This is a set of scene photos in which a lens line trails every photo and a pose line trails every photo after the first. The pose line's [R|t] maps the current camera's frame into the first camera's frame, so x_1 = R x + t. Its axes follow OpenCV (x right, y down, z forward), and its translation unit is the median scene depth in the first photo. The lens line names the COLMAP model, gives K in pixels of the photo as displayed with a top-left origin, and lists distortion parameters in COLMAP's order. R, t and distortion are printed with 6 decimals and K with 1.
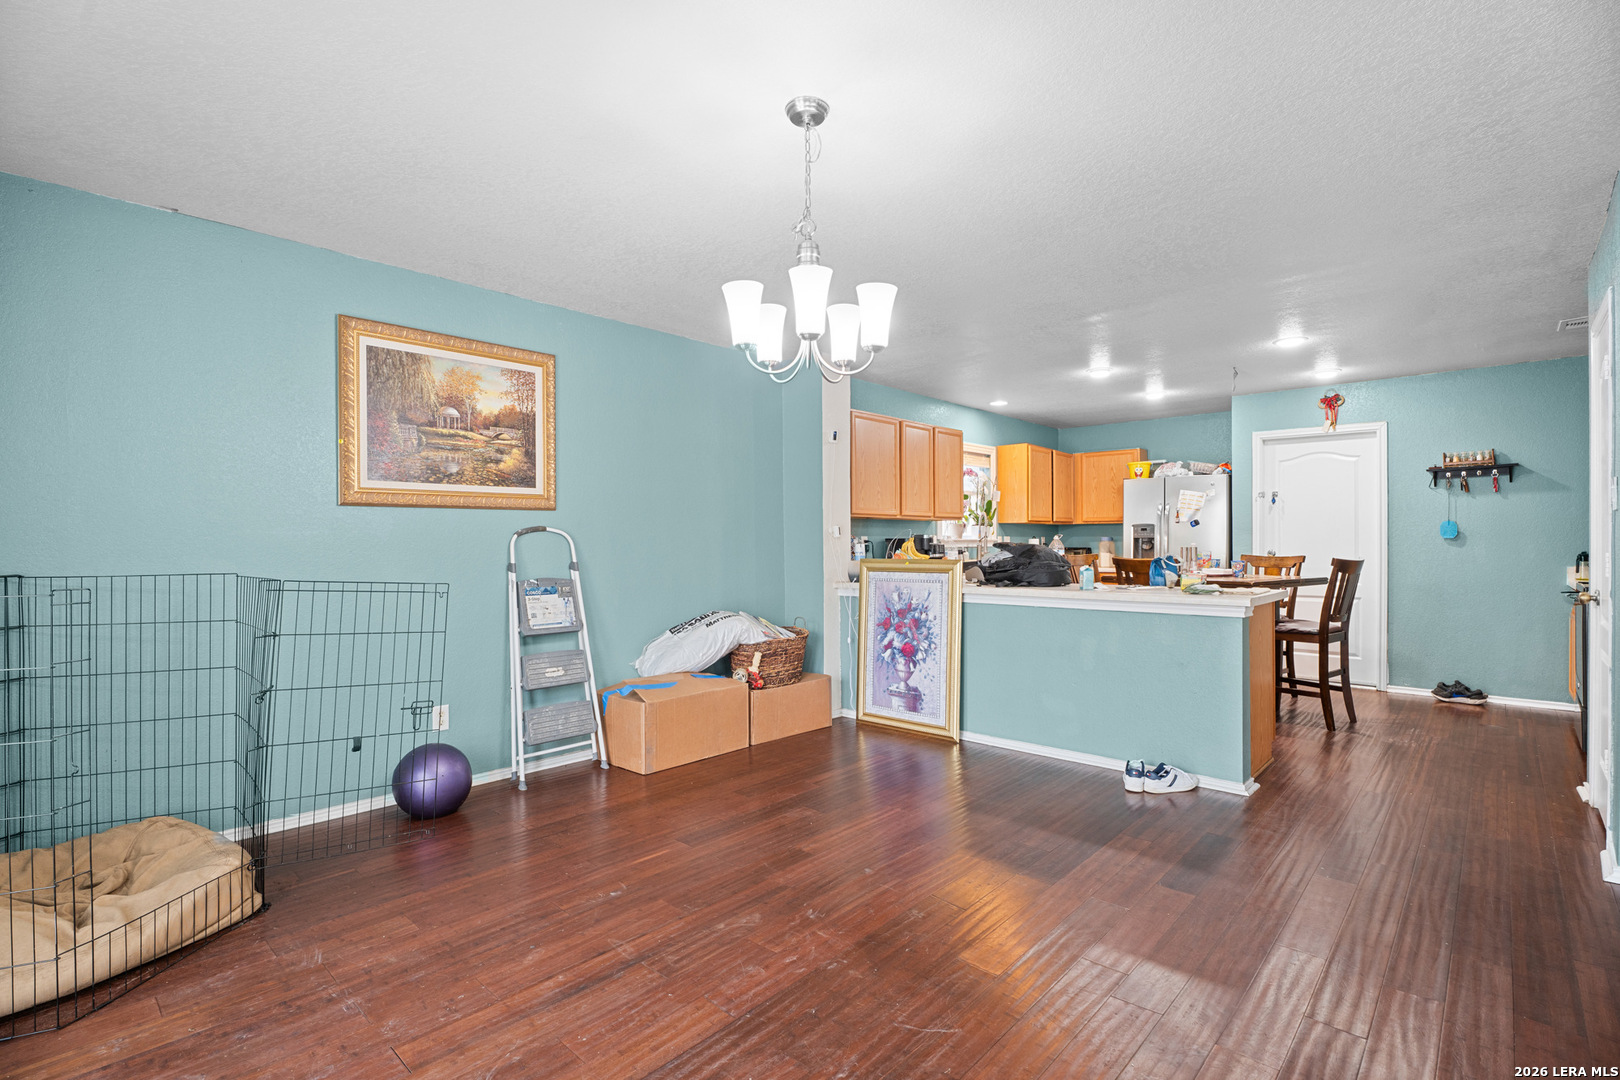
lens RADIAL K [[754.5, 0, 790.3], [0, 754.5, 538.3], [0, 0, 1]] dist [-0.002545, 0.000056]
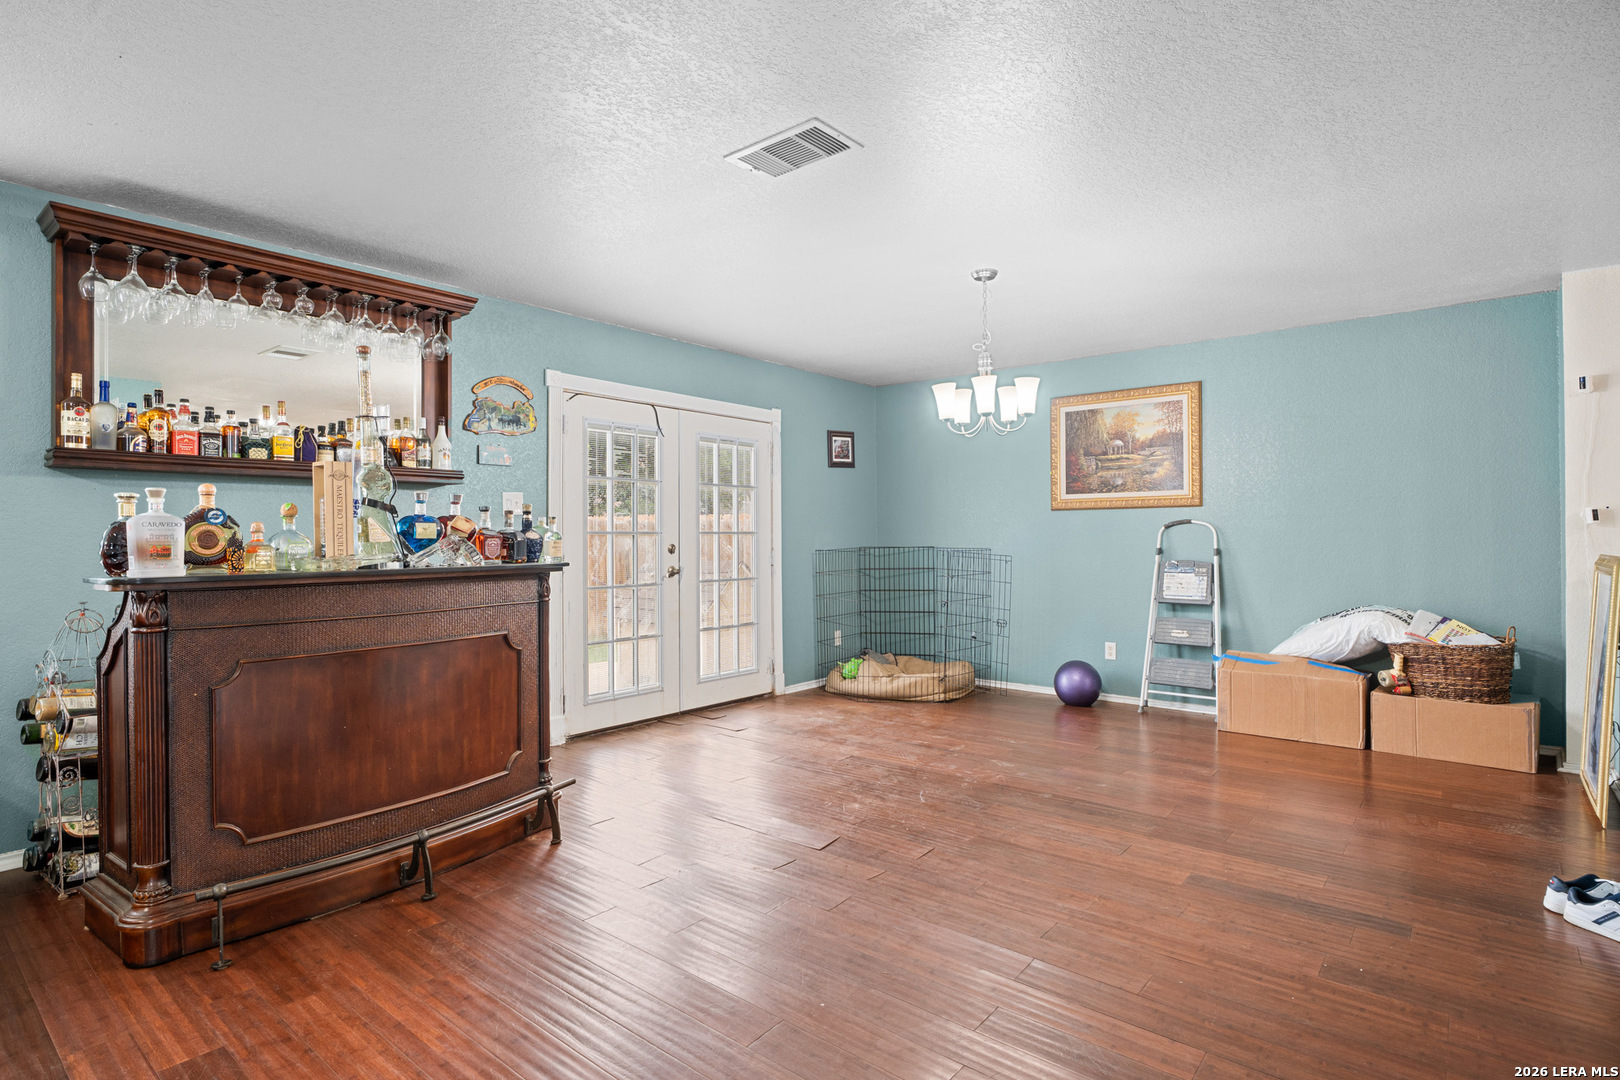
lens RADIAL K [[816.8, 0, 810.0], [0, 816.8, 540.0], [0, 0, 1]] dist [-0.001661, 0.000390]
pose [[0.083860, 0.014579, -0.996371, 1.085813], [0.016026, 0.999744, 0.015978, -0.014857], [0.996349, -0.017308, 0.083605, 0.276349]]
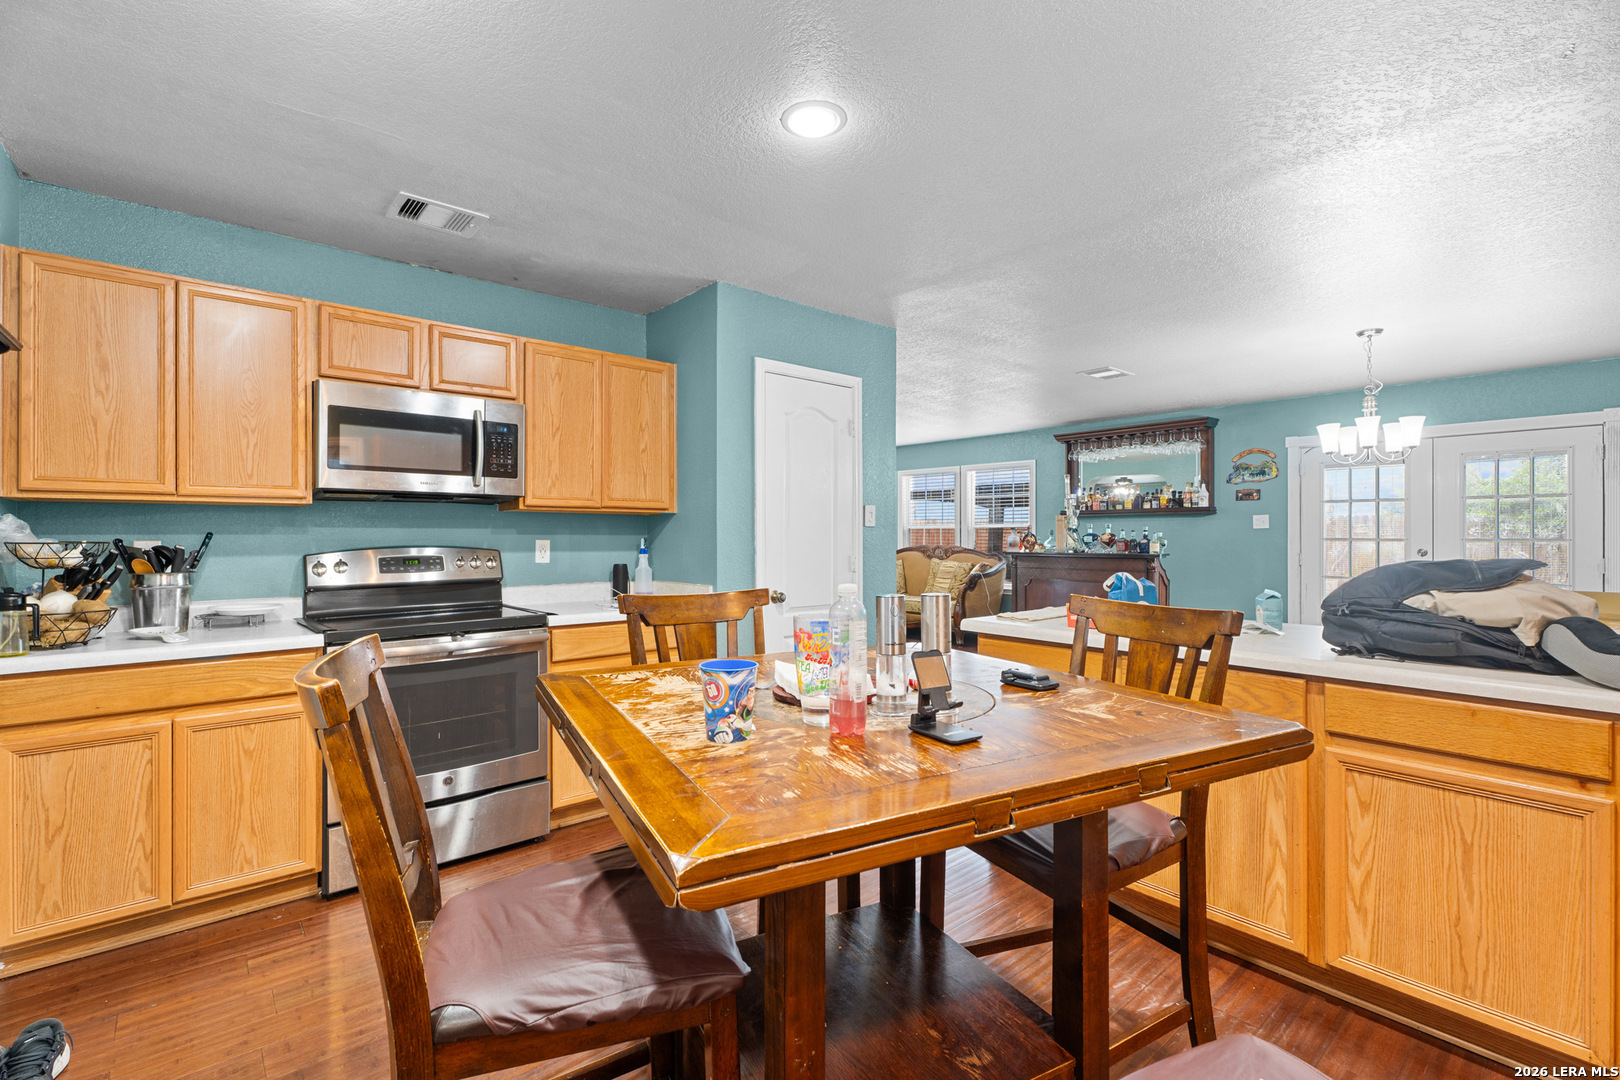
lens RADIAL K [[706.4, 0, 802.0], [0, 706.4, 531.8], [0, 0, 1]] dist [0.001679, -0.000087]
pose [[-0.997933, 0.009474, 0.063563, 0.884383], [0.008509, 0.999845, -0.015432, -0.013127], [-0.063699, -0.014859, -0.997859, 1.808223]]
